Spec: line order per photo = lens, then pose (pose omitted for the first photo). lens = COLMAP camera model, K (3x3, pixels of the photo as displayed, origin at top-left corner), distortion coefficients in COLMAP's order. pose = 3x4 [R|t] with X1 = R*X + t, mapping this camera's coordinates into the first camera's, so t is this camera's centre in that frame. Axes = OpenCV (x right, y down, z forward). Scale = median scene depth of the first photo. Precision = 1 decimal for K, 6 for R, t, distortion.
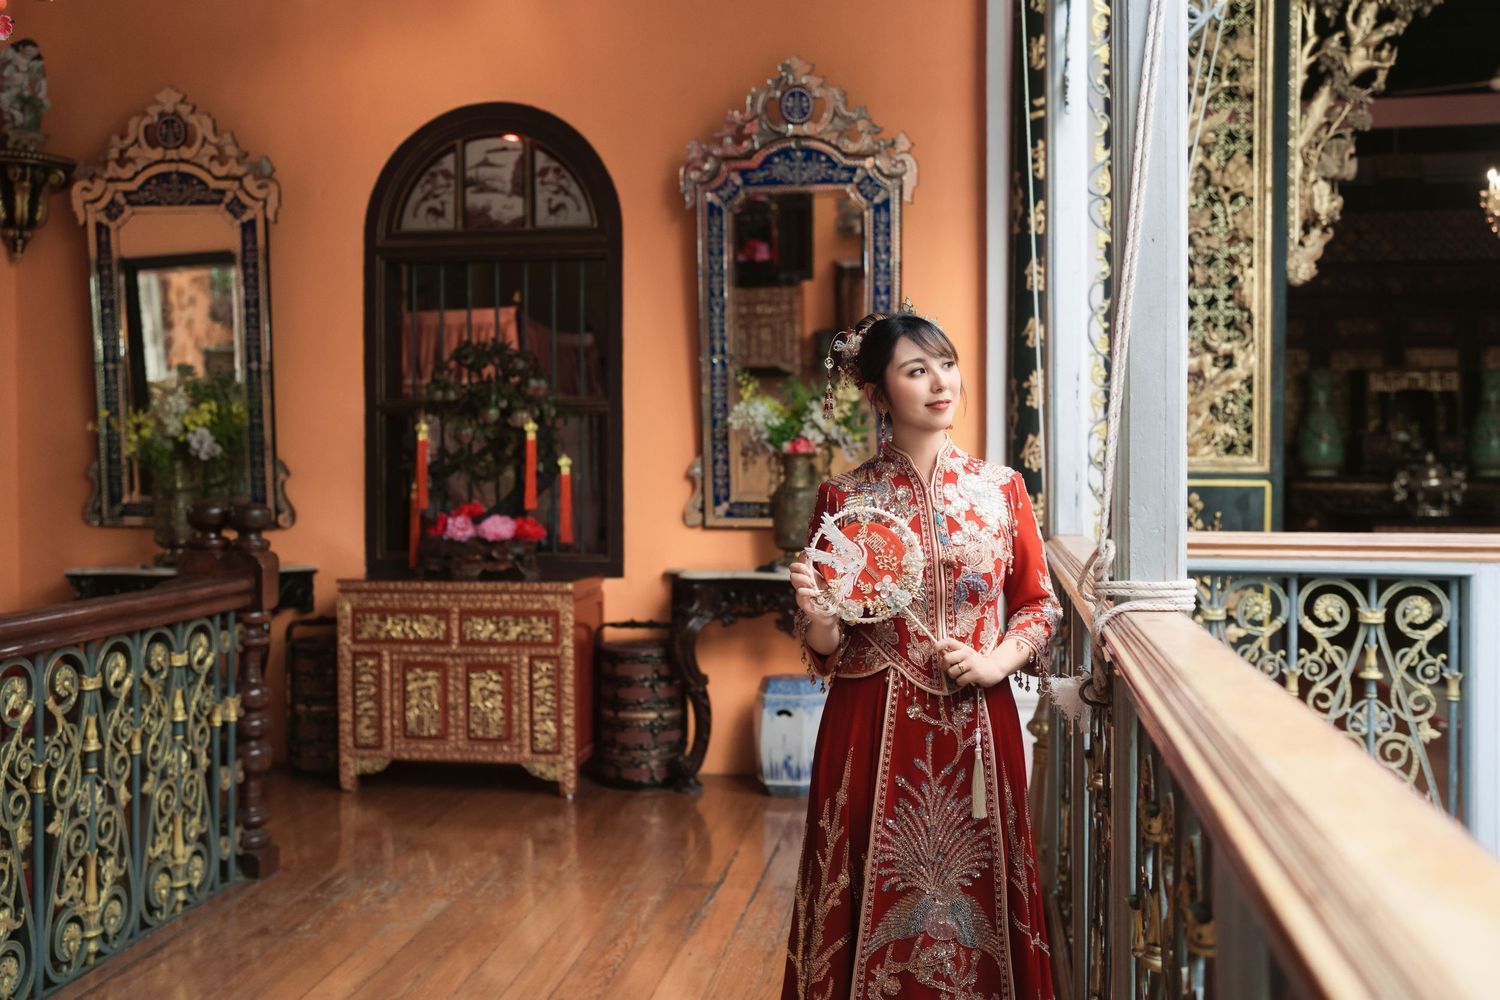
lens RADIAL K [[1470.9, 0, 761.7], [0, 1470.9, 482.6], [0, 0, 1]] dist [-0.077155, 0.180099]
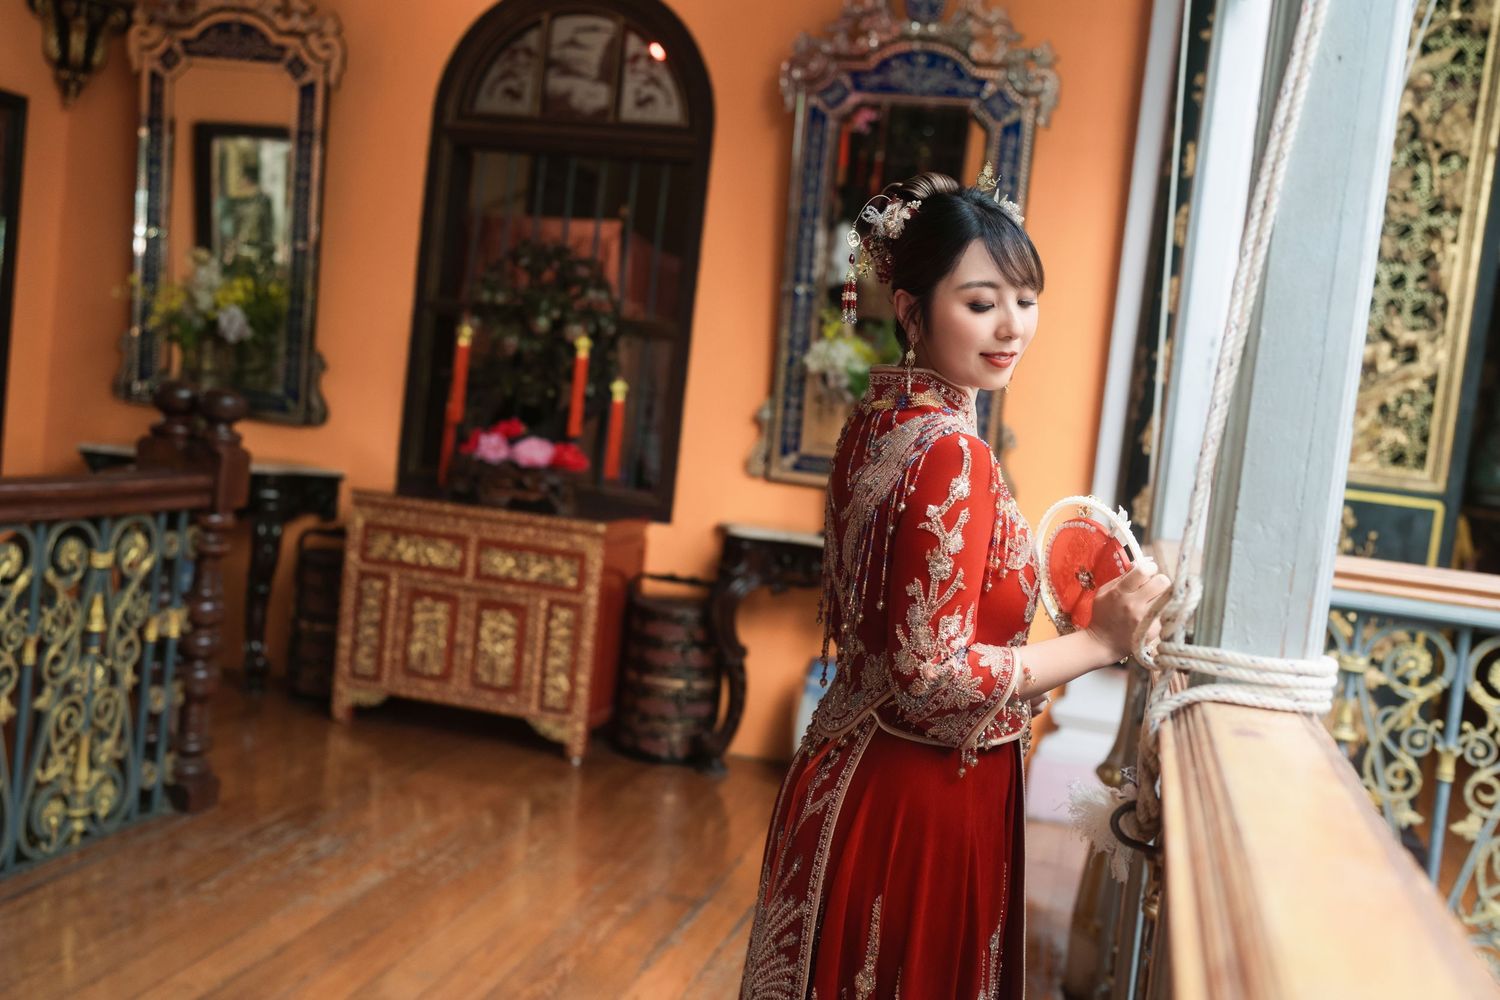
lens RADIAL K [[1422.5, 0, 760.1], [0, 1422.5, 486.2], [0, 0, 1]] dist [-0.056909, 0.157385]
pose [[0.987815, 0.117476, -0.102086, 0.045358], [-0.113808, 0.992654, 0.041060, 0.000363], [0.106160, -0.028941, 0.993928, 0.159176]]
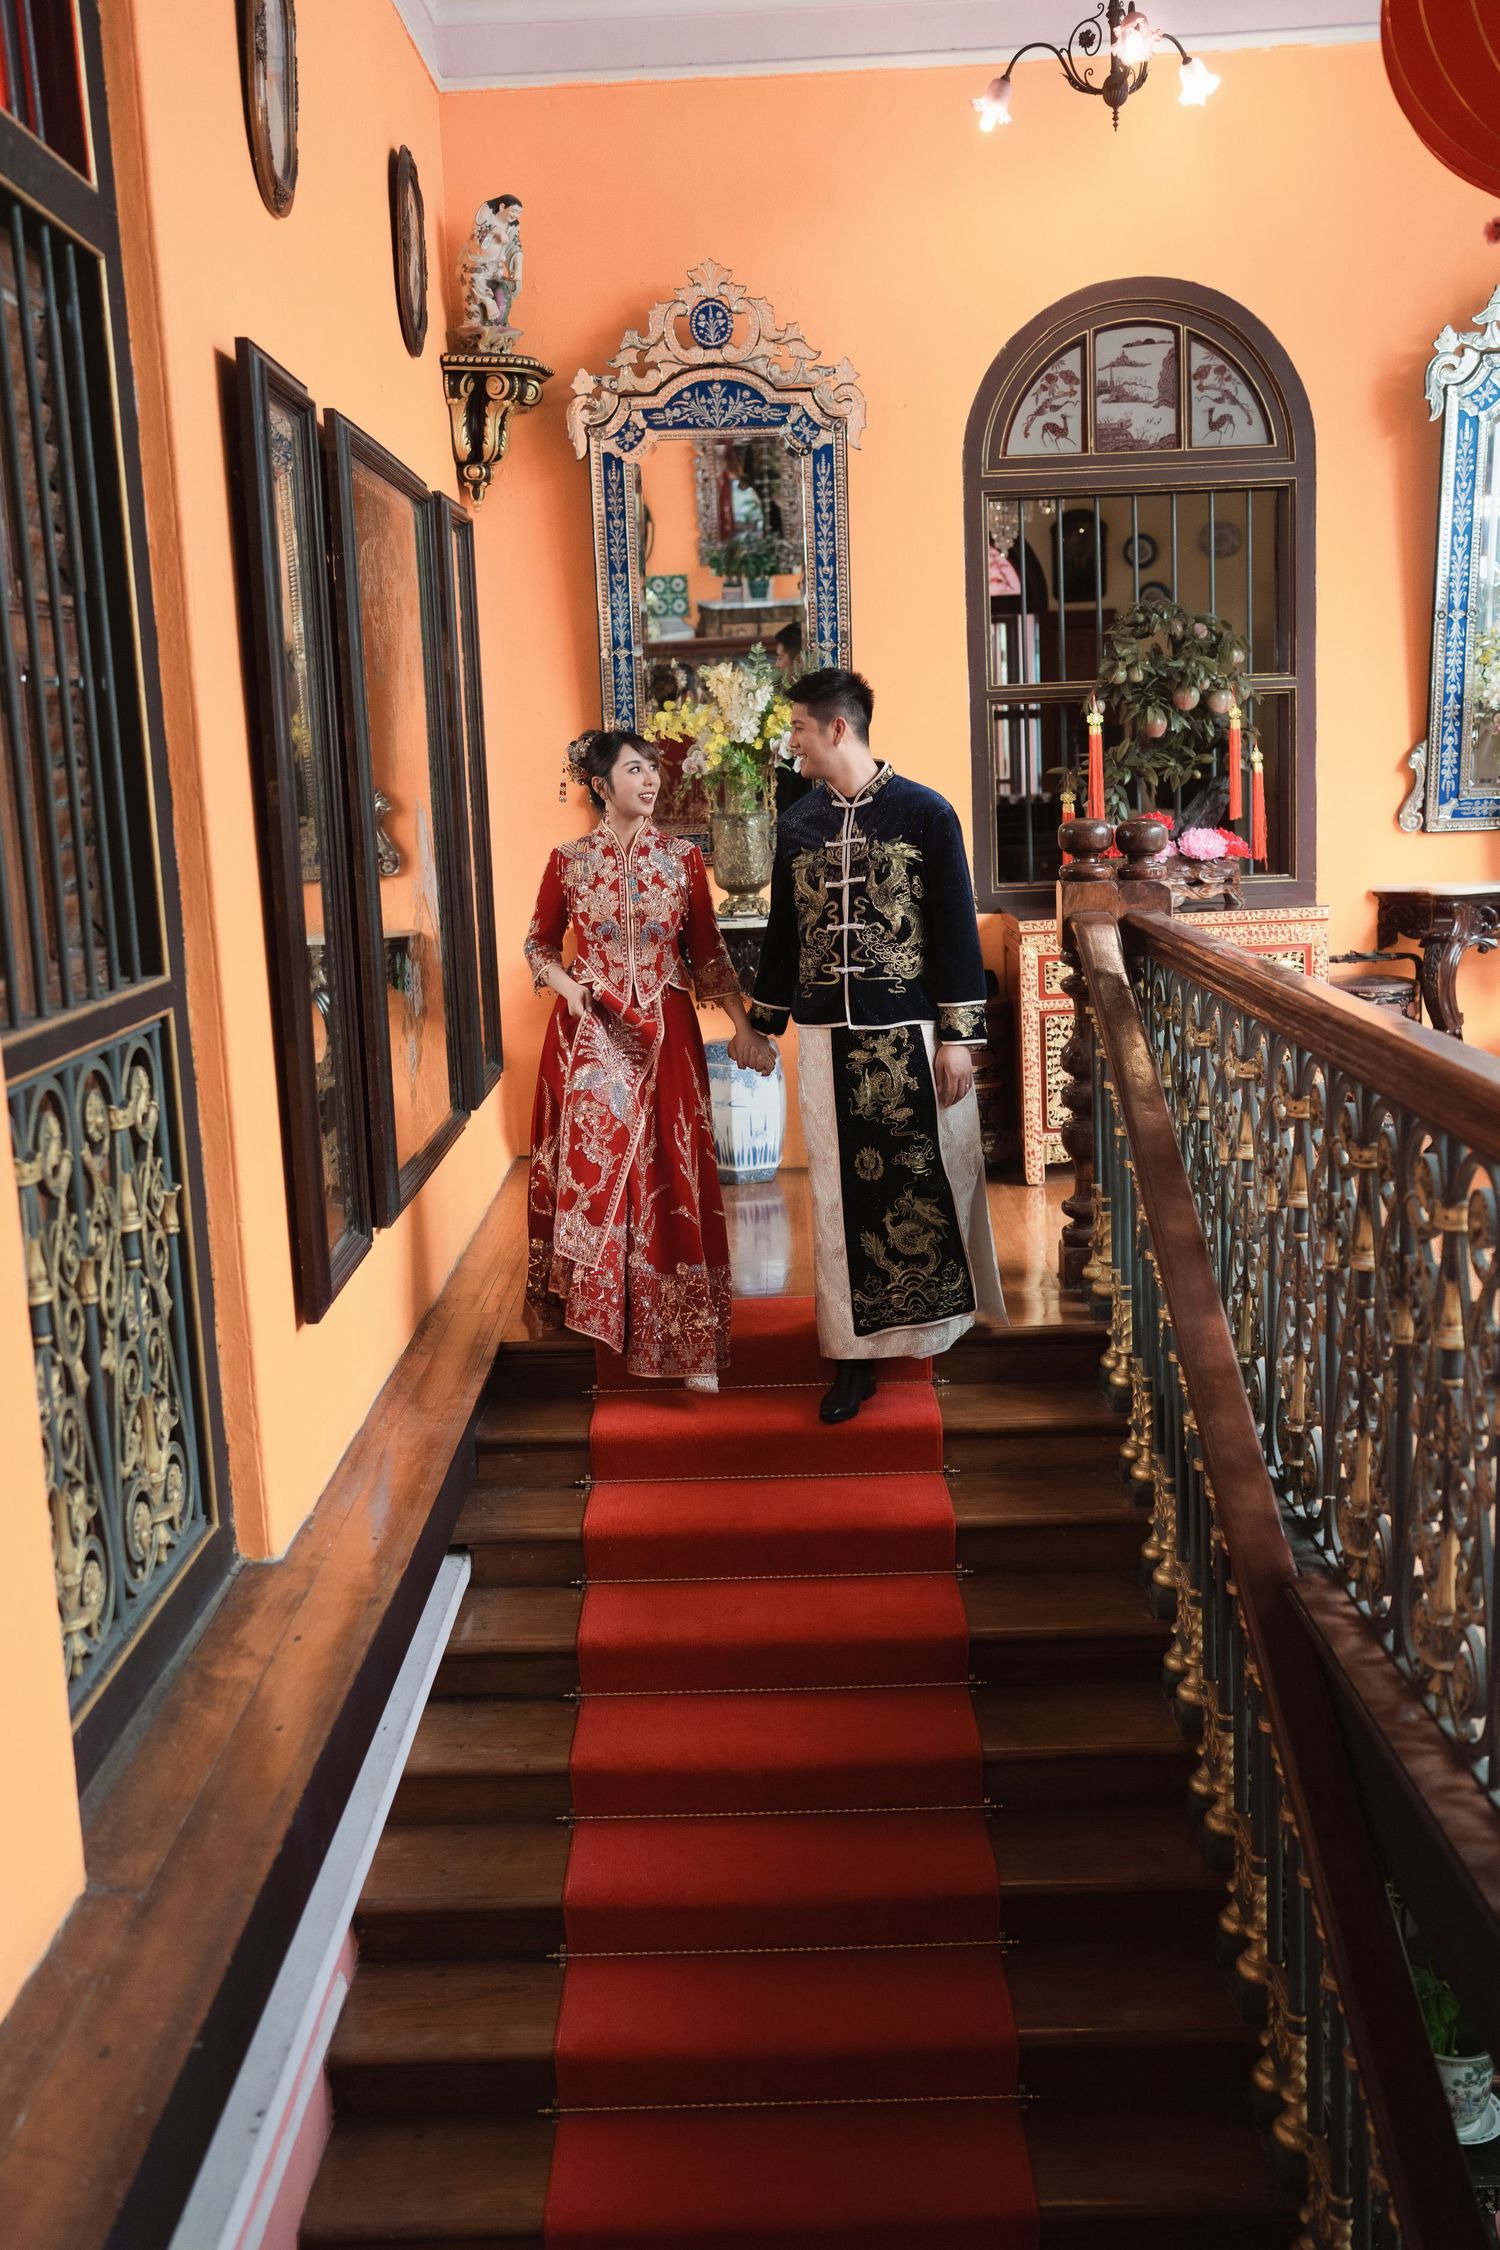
lens RADIAL K [[2157.8, 0, 646.8], [0, 2157.8, 1118.6], [0, 0, 1]] dist [-0.043130, 0.099474]
pose [[0.990839, -0.063286, 0.119303, -0.622012], [0.045179, 0.987836, 0.148793, -0.008863], [-0.127268, -0.142040, 0.981645, -0.118175]]
